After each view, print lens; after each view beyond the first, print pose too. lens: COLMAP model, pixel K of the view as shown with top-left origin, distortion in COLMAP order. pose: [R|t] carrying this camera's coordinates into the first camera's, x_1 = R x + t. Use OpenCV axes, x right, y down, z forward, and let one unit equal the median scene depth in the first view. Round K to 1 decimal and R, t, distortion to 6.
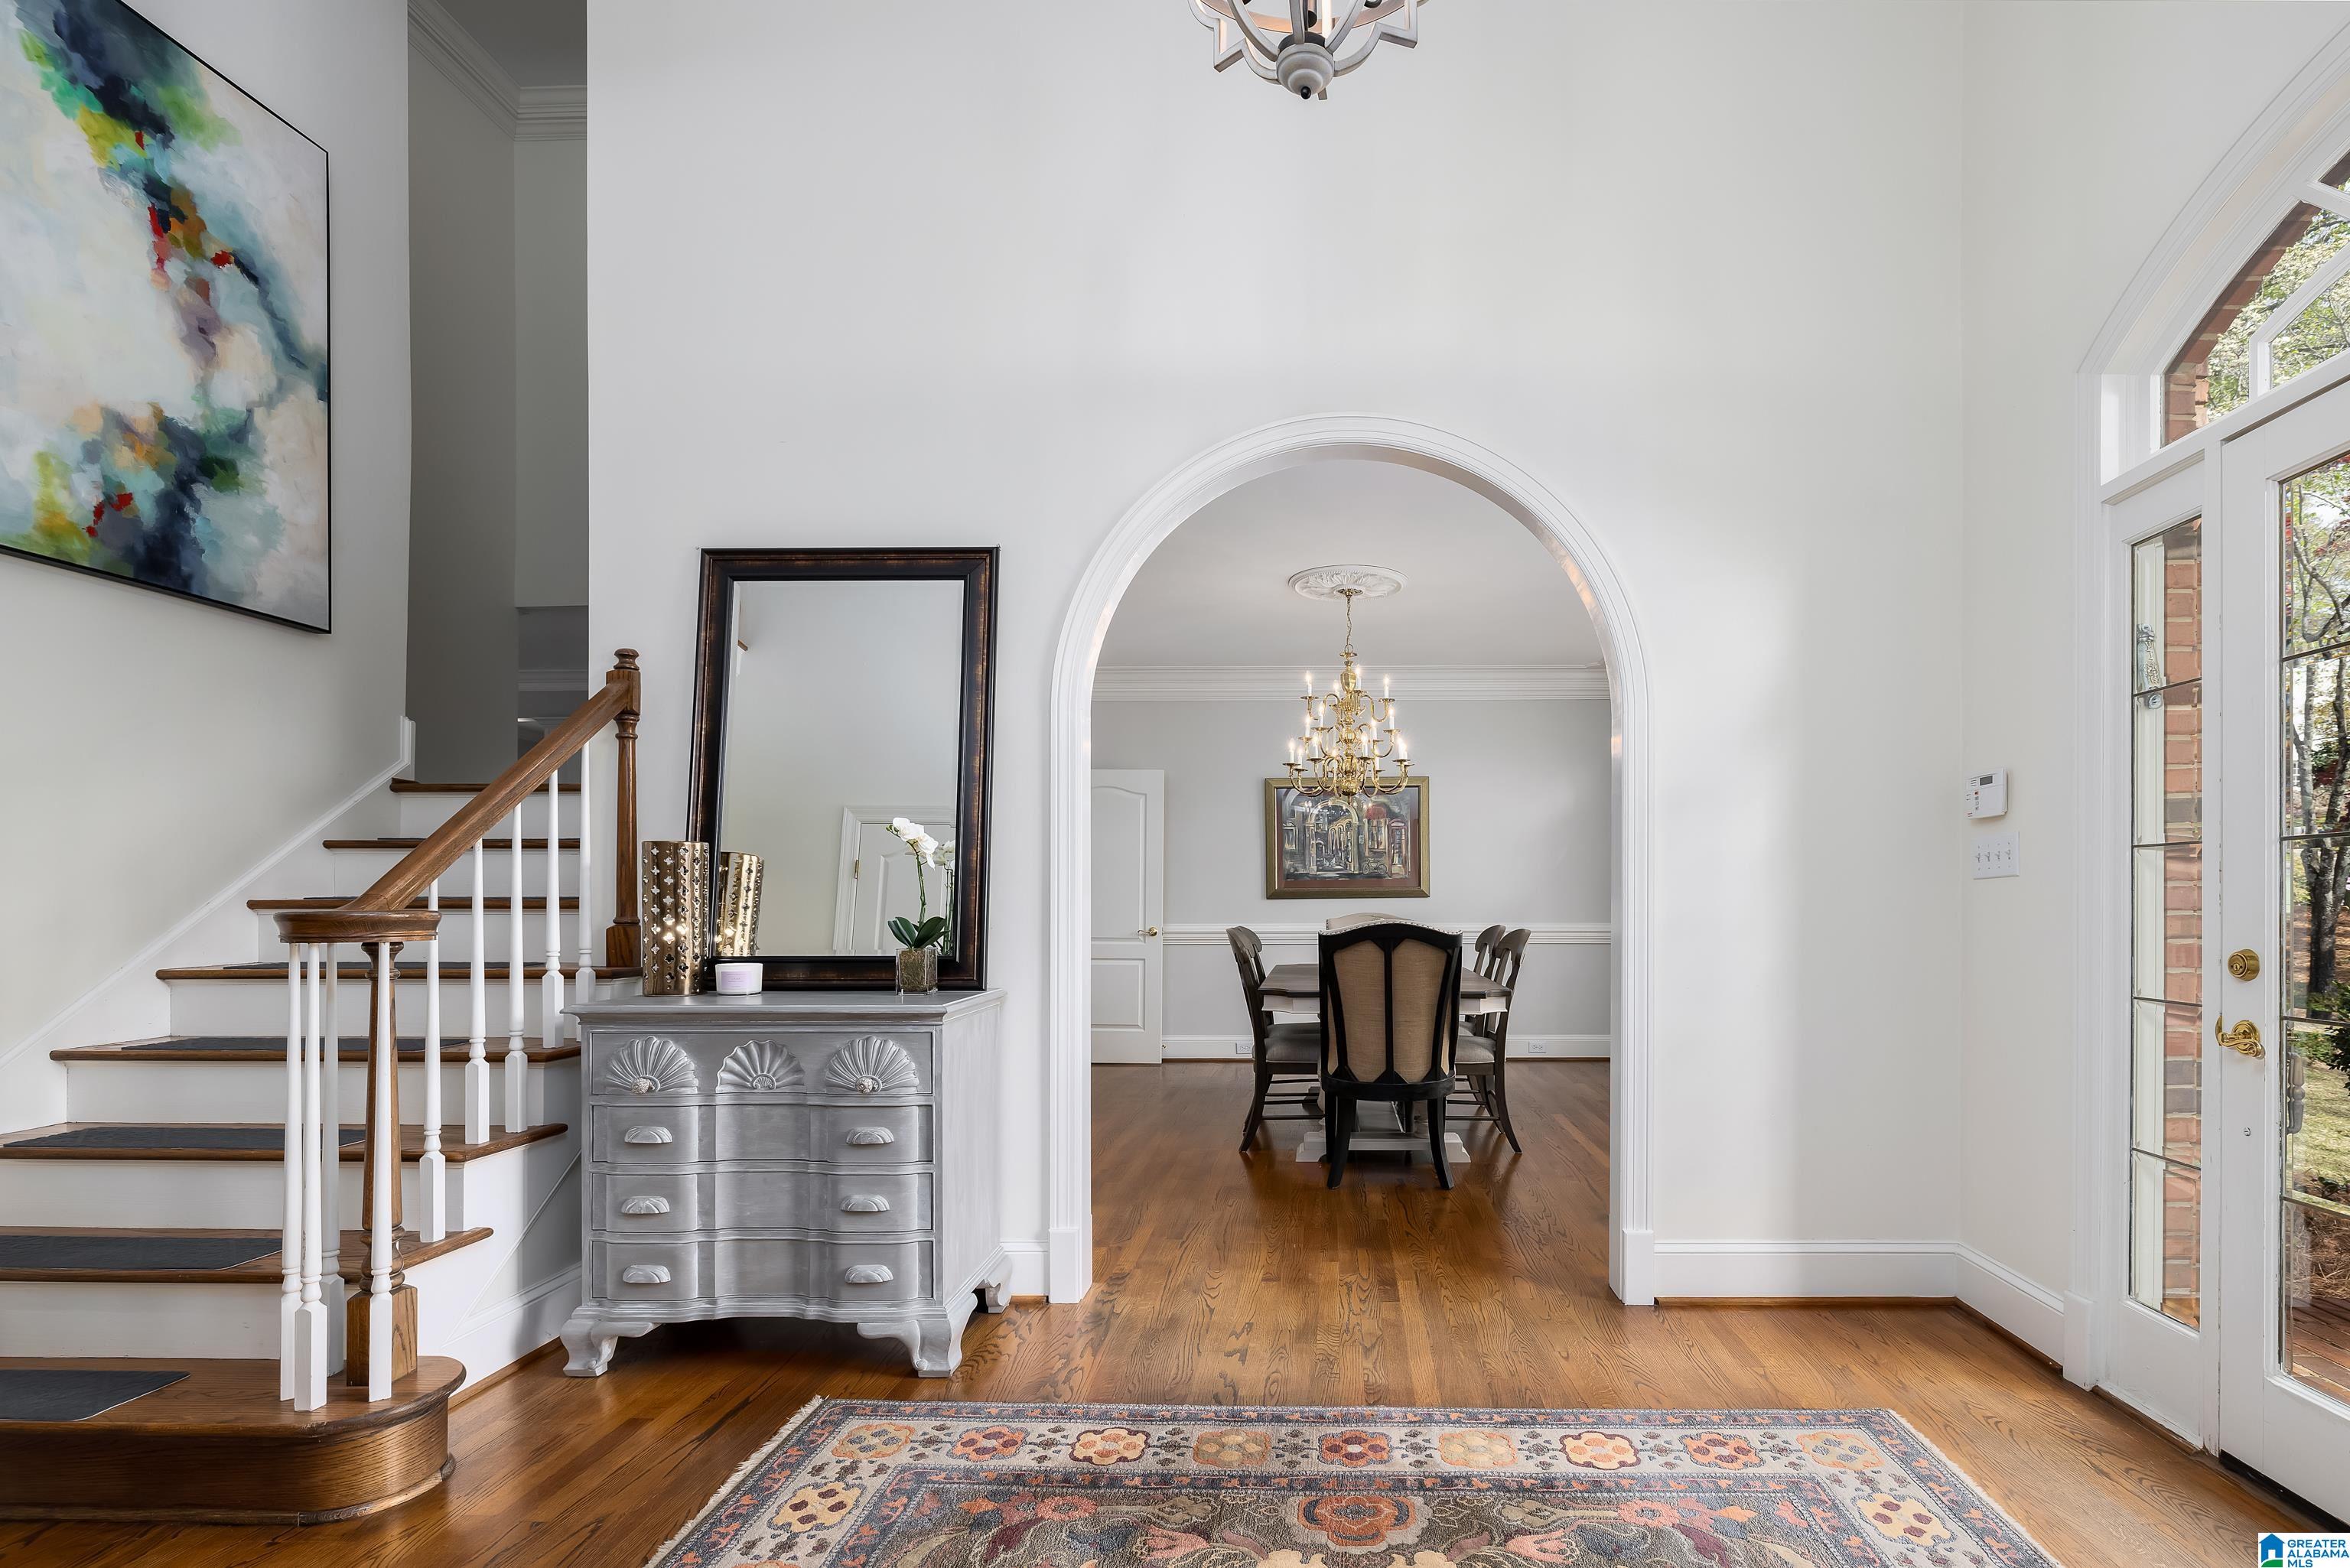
lens RADIAL K [[1127.1, 0, 1312.0], [0, 1127.1, 893.7], [0, 0, 1]] dist [0.000125, -0.000656]
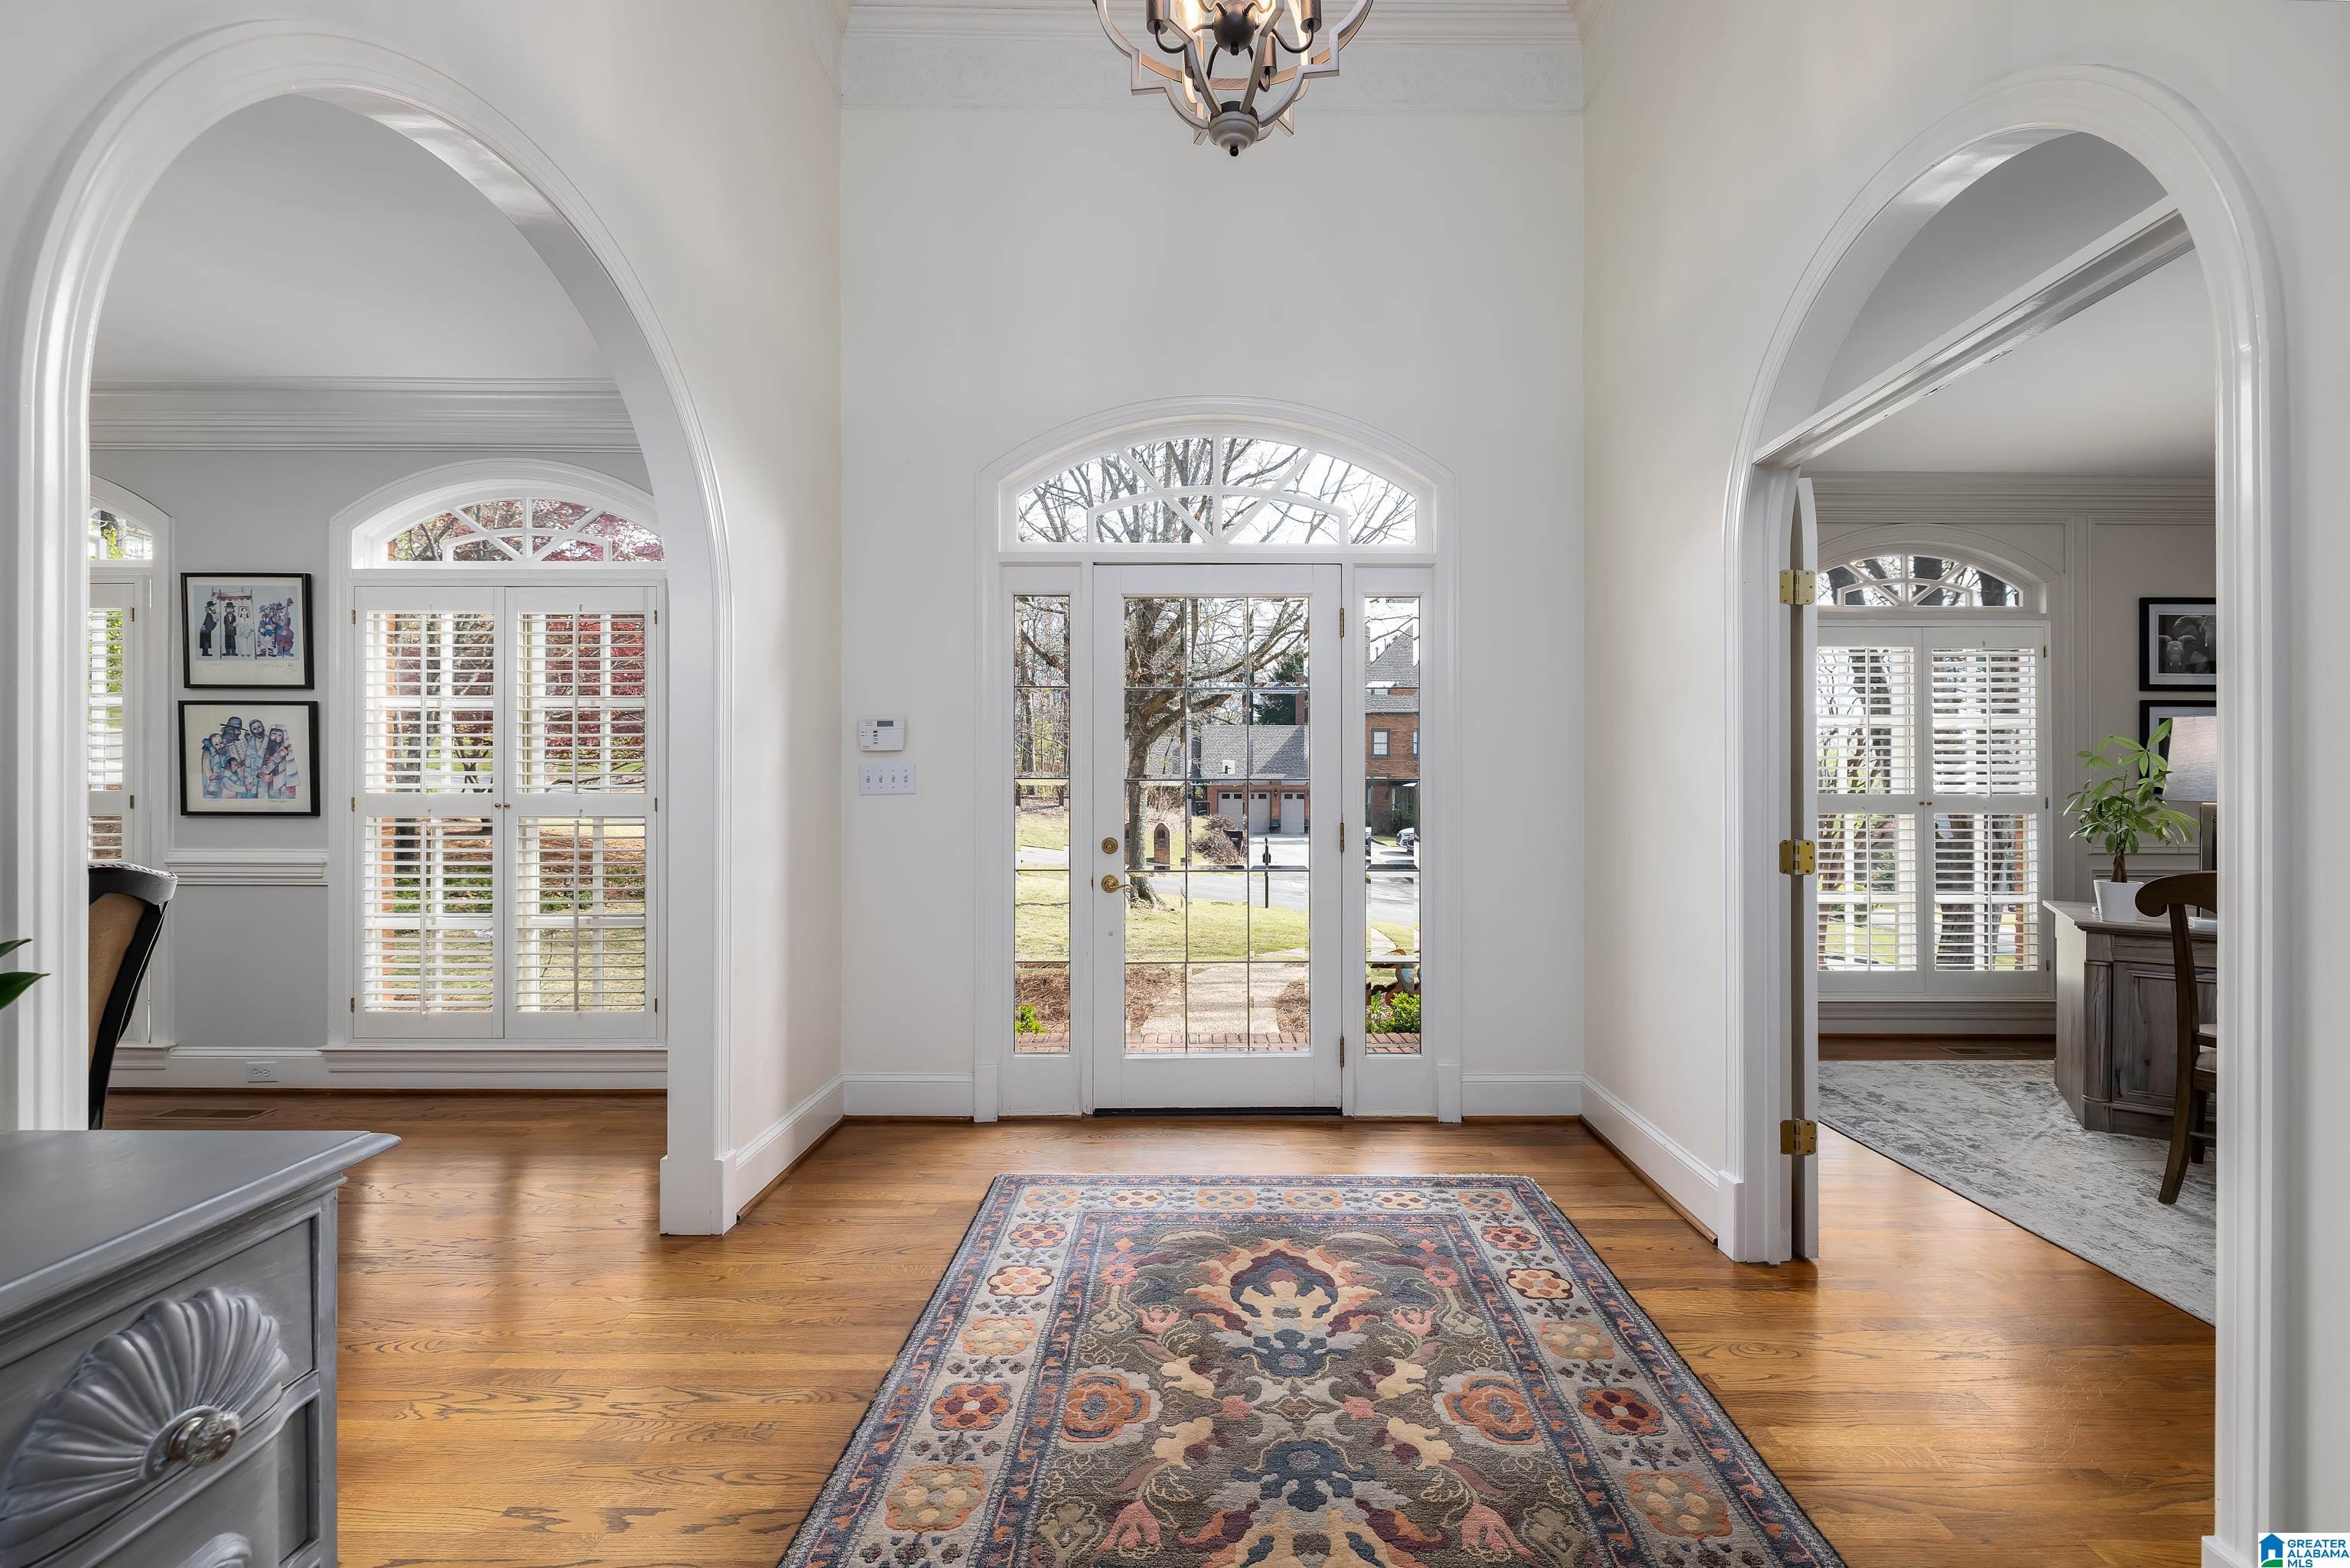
lens RADIAL K [[1004.7, 0, 1216.3], [0, 1004.7, 783.9], [0, 0, 1]] dist [-0.002125, 0.000354]
pose [[-0.017031, 0.001377, 0.999854, -0.790604], [-0.005792, 0.999982, -0.001476, -0.035539], [-0.999838, -0.005817, -0.017022, 0.779713]]
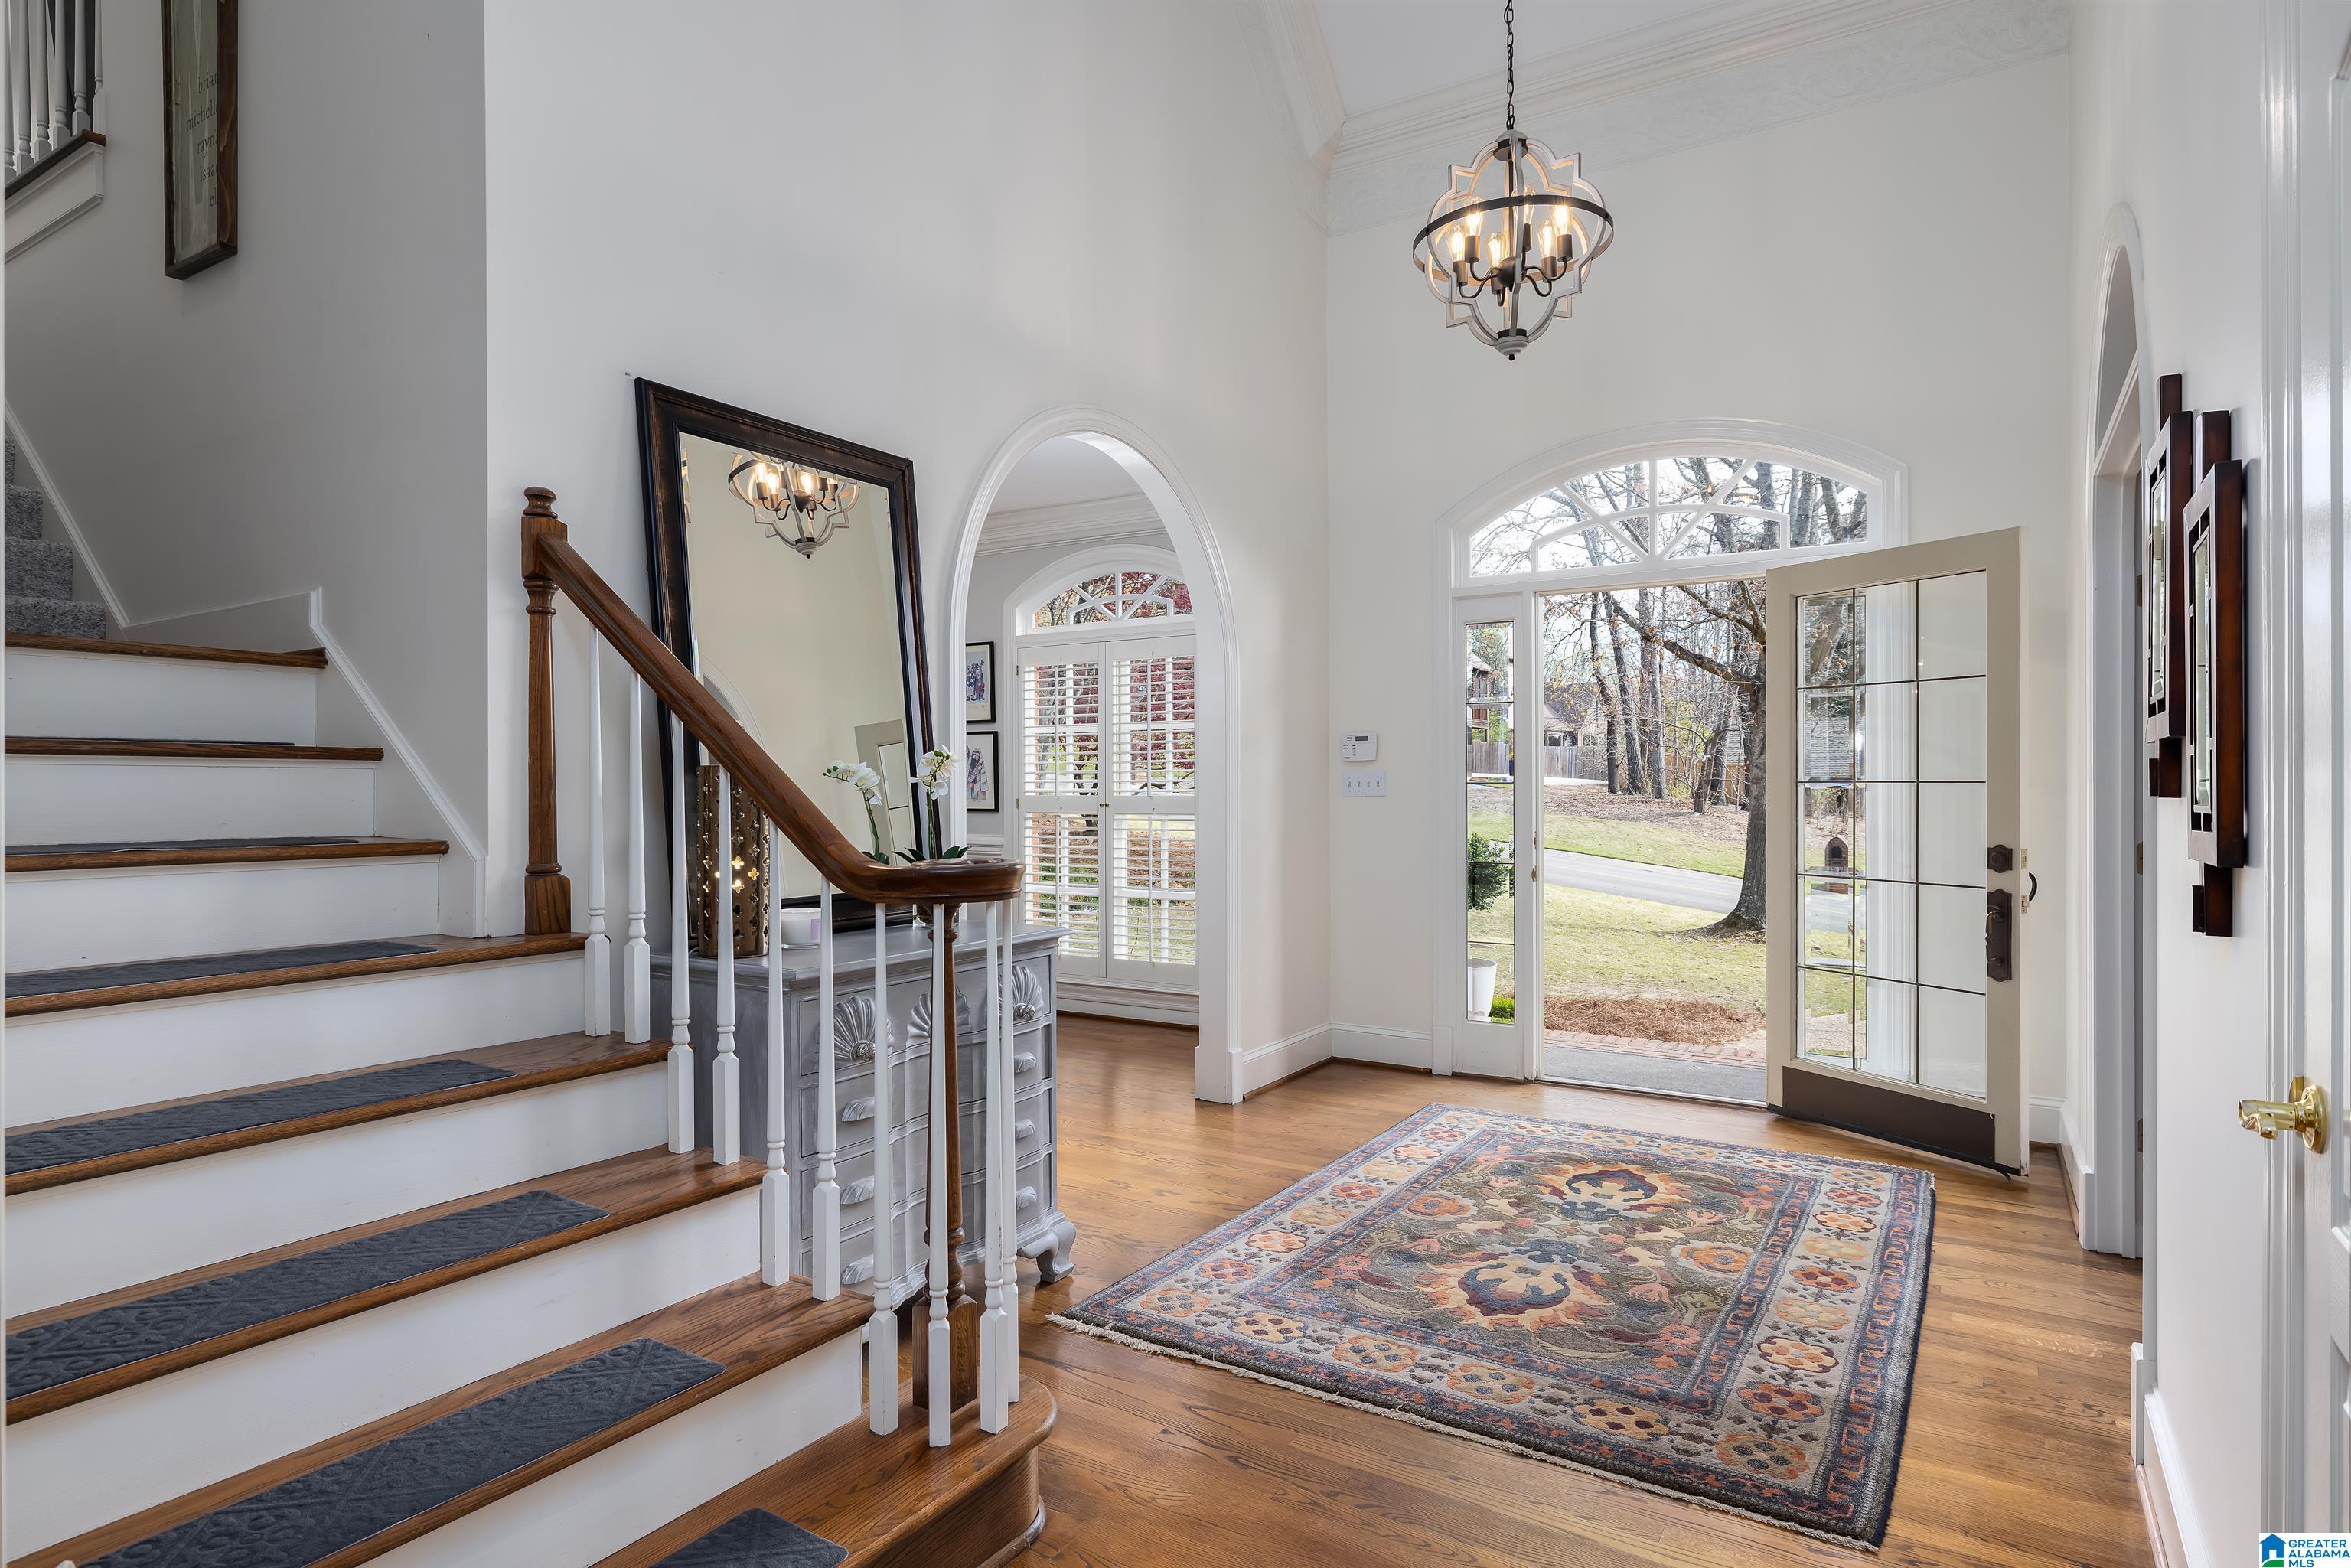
lens RADIAL K [[1281.0, 0, 1163.4], [0, 1281.0, 788.8], [0, 0, 1]] dist [-0.000232, -0.000030]
pose [[0.525125, -0.002317, 0.851022, -1.471297], [-0.001337, 0.999993, 0.003547, -0.041082], [-0.851024, -0.003000, 0.525118, 0.320852]]
